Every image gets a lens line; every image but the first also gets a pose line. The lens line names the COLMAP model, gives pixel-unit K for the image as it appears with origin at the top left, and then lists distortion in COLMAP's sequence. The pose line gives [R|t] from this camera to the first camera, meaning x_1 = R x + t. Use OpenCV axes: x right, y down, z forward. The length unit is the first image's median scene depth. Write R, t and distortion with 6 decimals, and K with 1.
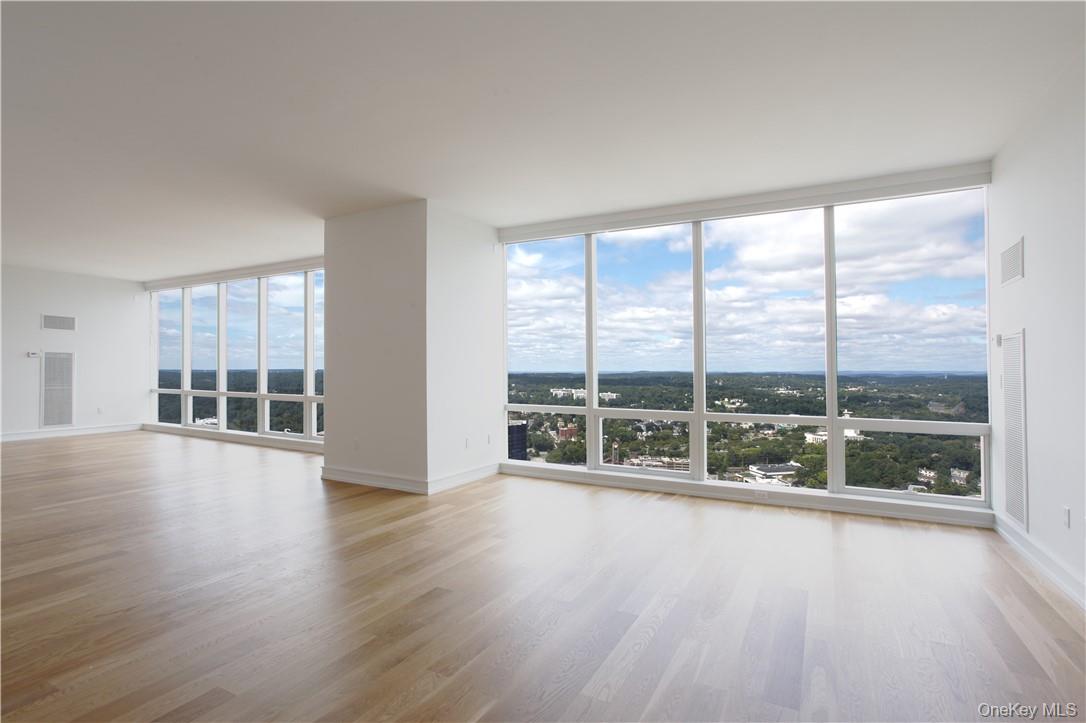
lens RADIAL K [[531.4, 0, 543.0], [0, 531.4, 361.5], [0, 0, 1]] dist [-0.043971, 0.030562]
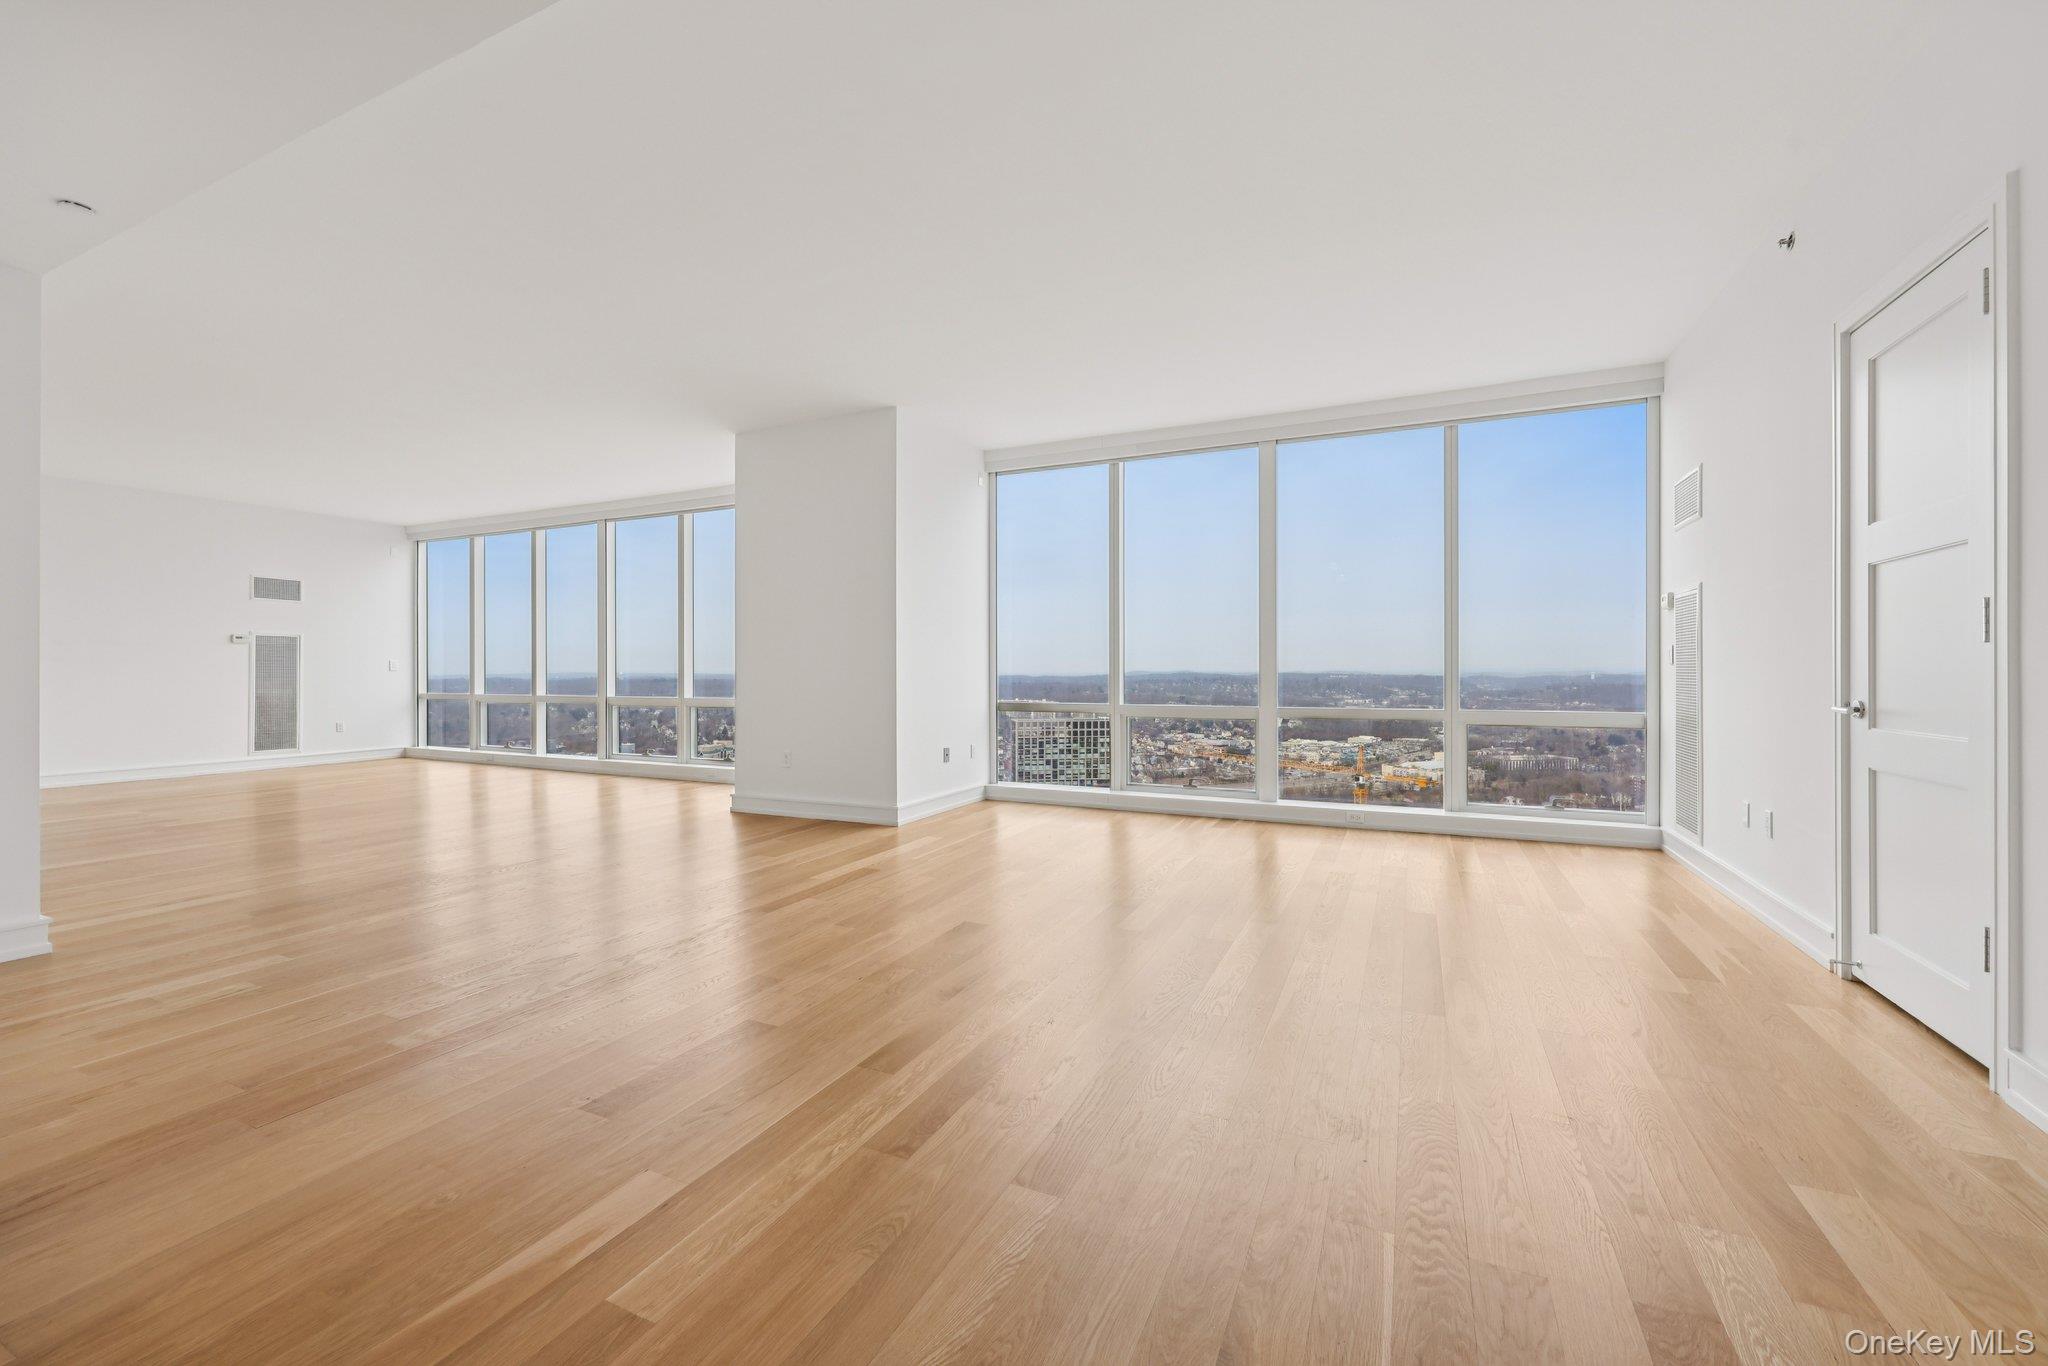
lens RADIAL K [[823.5, 0, 1037.8], [0, 823.5, 675.2], [0, 0, 1]] dist [0.009173, 0.000077]
pose [[0.998010, -0.010332, 0.062199, -0.091711], [0.008817, 0.999659, 0.024580, 0.021901], [-0.062432, -0.023982, 0.997761, -0.109546]]
